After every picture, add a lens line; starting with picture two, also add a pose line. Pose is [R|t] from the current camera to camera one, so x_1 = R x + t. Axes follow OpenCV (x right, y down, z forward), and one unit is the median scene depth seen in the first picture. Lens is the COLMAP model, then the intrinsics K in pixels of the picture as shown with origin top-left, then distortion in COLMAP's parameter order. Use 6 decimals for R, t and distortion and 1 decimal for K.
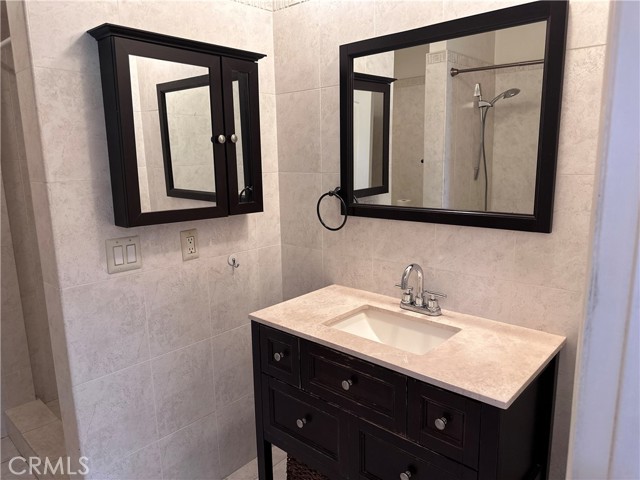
lens RADIAL K [[451.1, 0, 320.4], [0, 451.1, 239.7], [0, 0, 1]] dist [-0.003178, -0.005552]
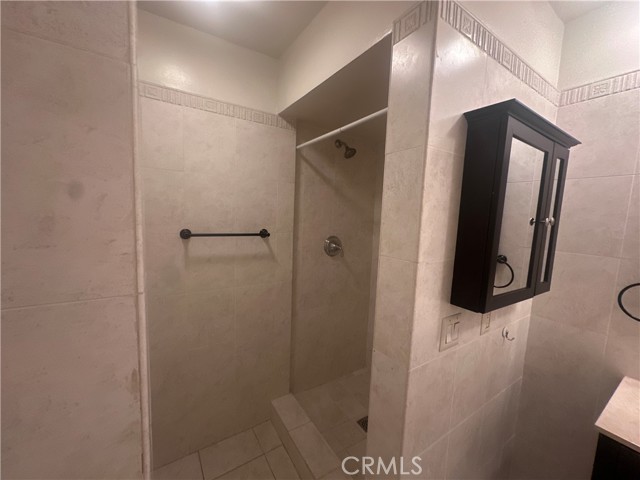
lens RADIAL K [[254.4, 0, 320.2], [0, 254.4, 239.9], [0, 0, 1]] dist [-0.004621, -0.000378]
pose [[0.961794, 0.085347, -0.260132, -0.630729], [-0.107000, 0.991776, -0.070221, -0.107724], [0.252000, 0.095372, 0.963016, 0.390625]]
